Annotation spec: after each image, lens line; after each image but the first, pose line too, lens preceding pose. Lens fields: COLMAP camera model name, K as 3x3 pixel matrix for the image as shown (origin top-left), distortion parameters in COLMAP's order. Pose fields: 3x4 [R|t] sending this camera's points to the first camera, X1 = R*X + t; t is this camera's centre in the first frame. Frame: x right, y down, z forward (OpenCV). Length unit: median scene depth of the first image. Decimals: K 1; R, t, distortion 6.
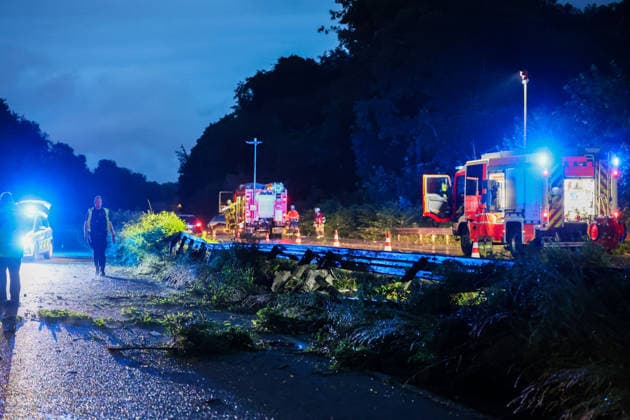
lens RADIAL K [[1384.7, 0, 315.0], [0, 1384.7, 210.0], [0, 0, 1]] dist [-0.112109, -0.132980]
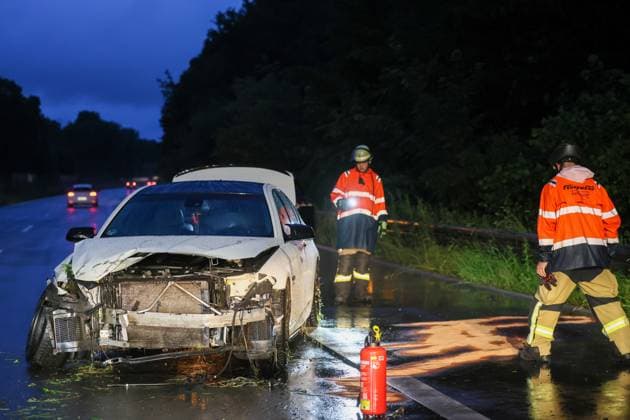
lens RADIAL K [[1384.7, 0, 315.0], [0, 1384.7, 210.0], [0, 0, 1]] dist [-0.112109, -0.132980]
pose [[0.999890, -0.011245, -0.009713, -0.018477], [0.011513, 0.999543, 0.027944, 0.000873], [0.009394, -0.028053, 0.999562, 0.302278]]
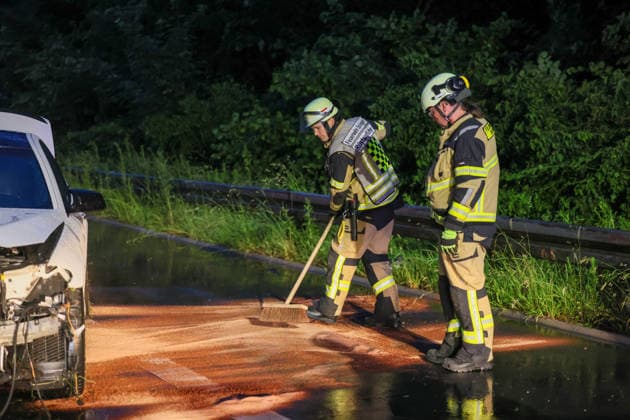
lens RADIAL K [[1384.7, 0, 315.0], [0, 1384.7, 210.0], [0, 0, 1]] dist [-0.112109, -0.132980]
pose [[0.976157, -0.012215, 0.216723, -0.020688], [-0.002213, 0.997803, 0.066210, 0.000888], [-0.217055, -0.065111, 0.973985, 0.312071]]
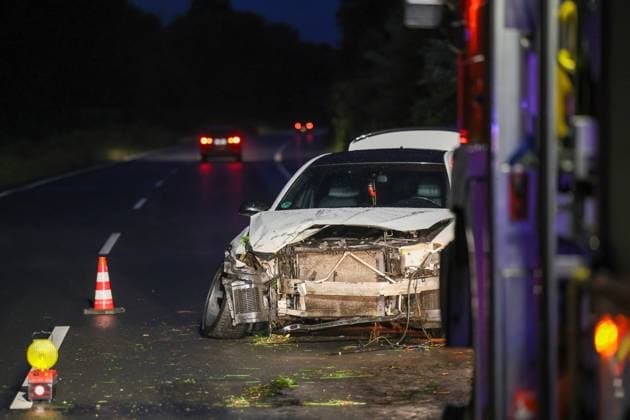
lens RADIAL K [[2505.7, 0, 315.0], [0, 2505.7, 210.0], [0, 0, 1]] dist [-0.078002, -0.253979]
pose [[0.991156, -0.021648, -0.130928, -0.015128], [0.027433, 0.998718, 0.042543, -0.000147], [0.129839, -0.045759, 0.990479, 0.275563]]
